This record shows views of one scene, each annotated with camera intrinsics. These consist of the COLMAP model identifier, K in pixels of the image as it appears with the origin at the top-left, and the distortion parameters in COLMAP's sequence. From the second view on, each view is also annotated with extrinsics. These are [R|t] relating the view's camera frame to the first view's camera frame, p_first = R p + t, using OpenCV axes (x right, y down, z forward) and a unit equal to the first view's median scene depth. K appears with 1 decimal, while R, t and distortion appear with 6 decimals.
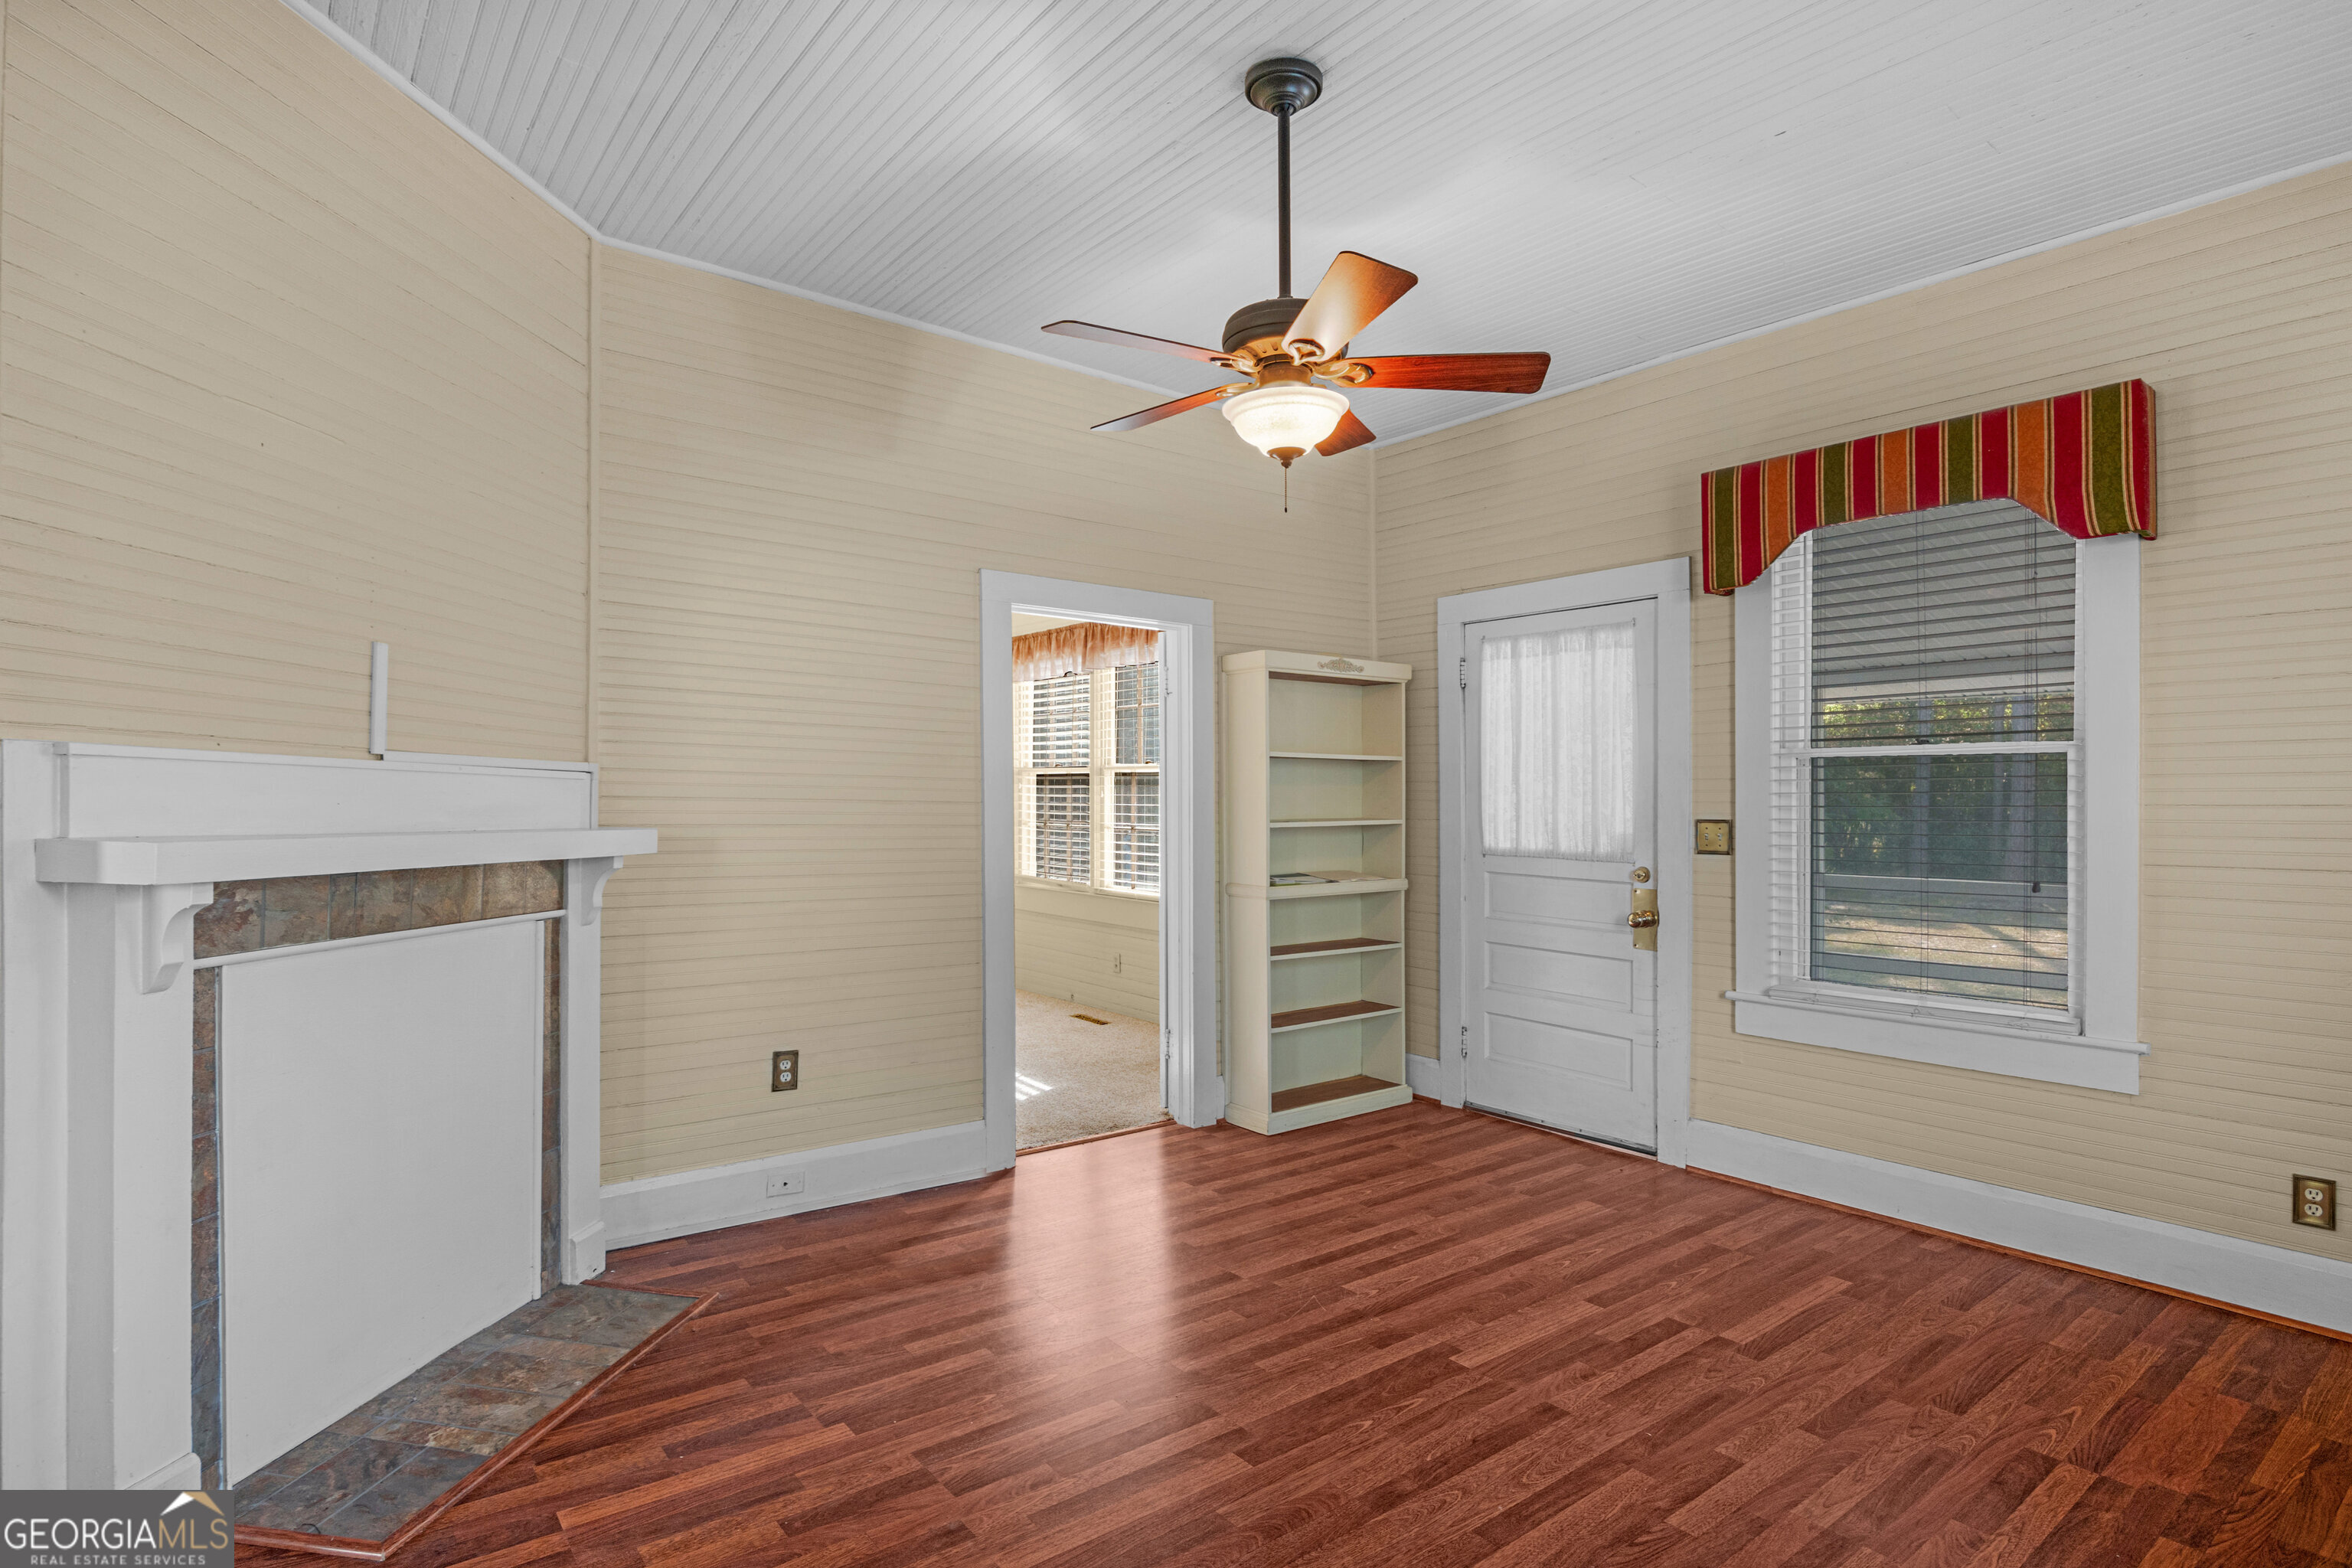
lens RADIAL K [[1189.7, 0, 1170.1], [0, 1189.7, 786.6], [0, 0, 1]] dist [0.005665, -0.013735]
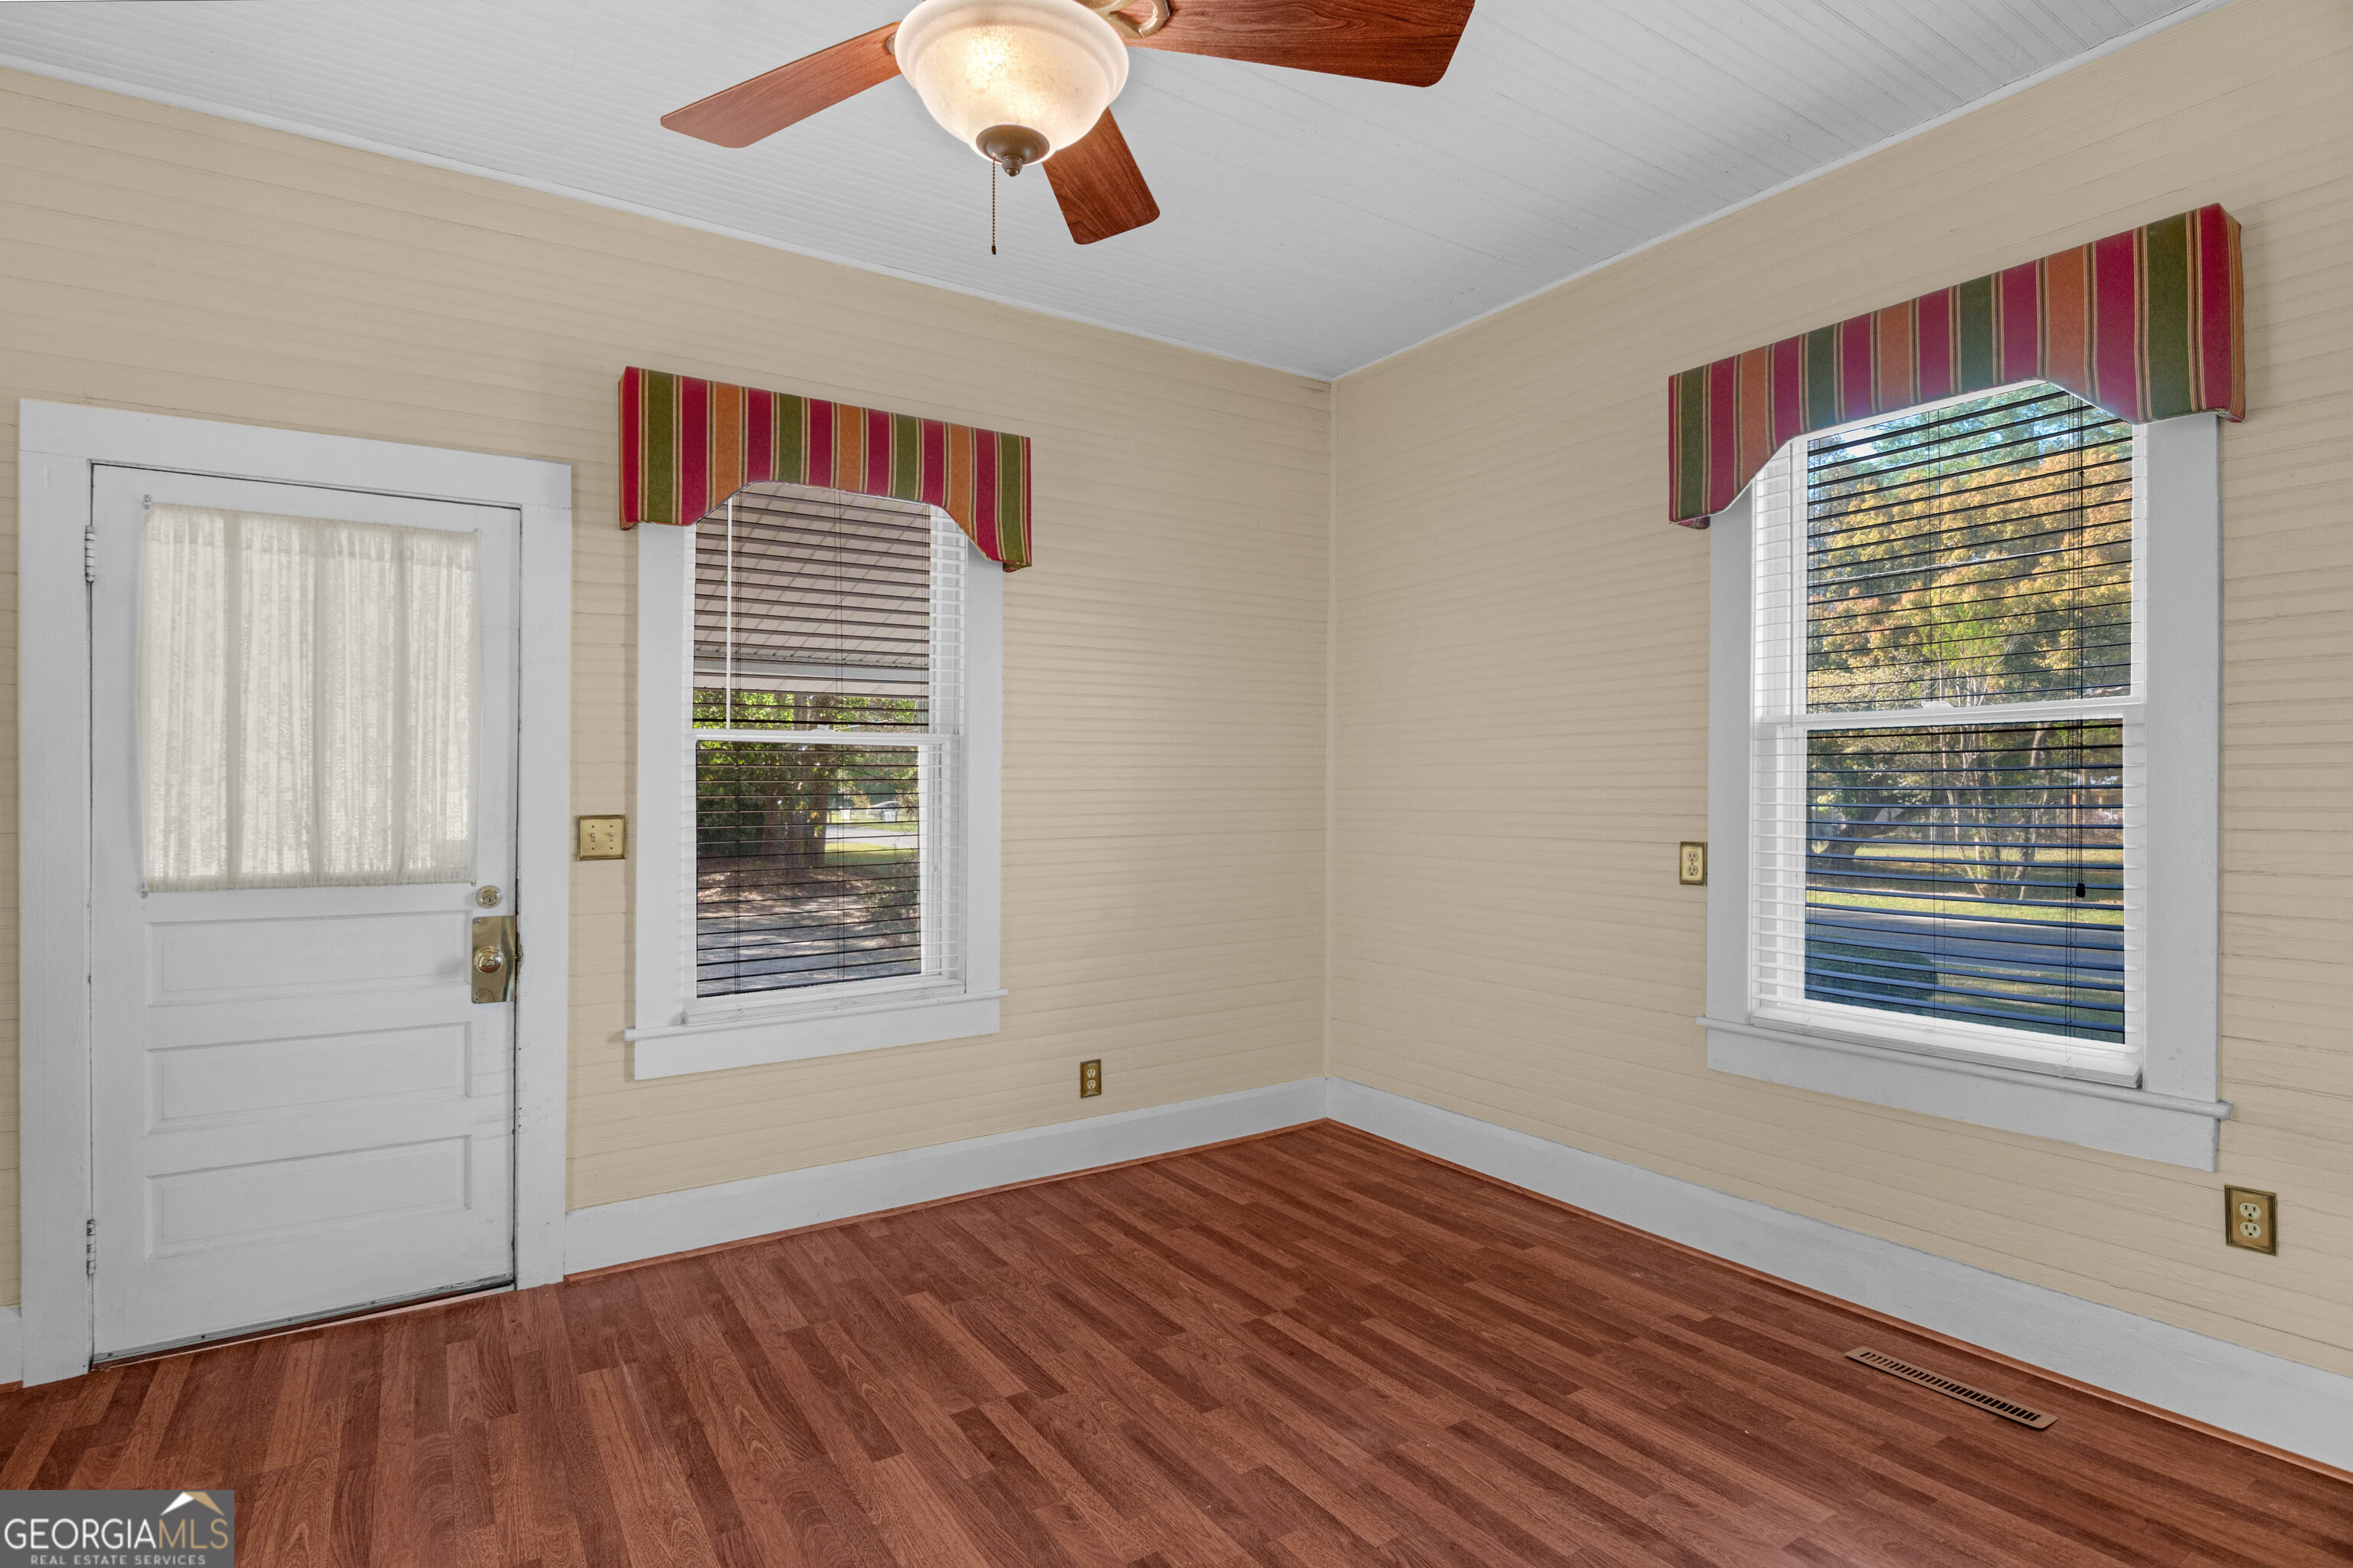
lens RADIAL K [[1176.9, 0, 1164.2], [0, 1176.9, 786.2], [0, 0, 1]] dist [-0.001736, -0.013909]
pose [[0.082078, -0.003314, 0.996620, -0.313783], [-0.004316, 0.999984, 0.003680, 0.005073], [-0.996617, -0.004603, 0.082063, 0.650639]]
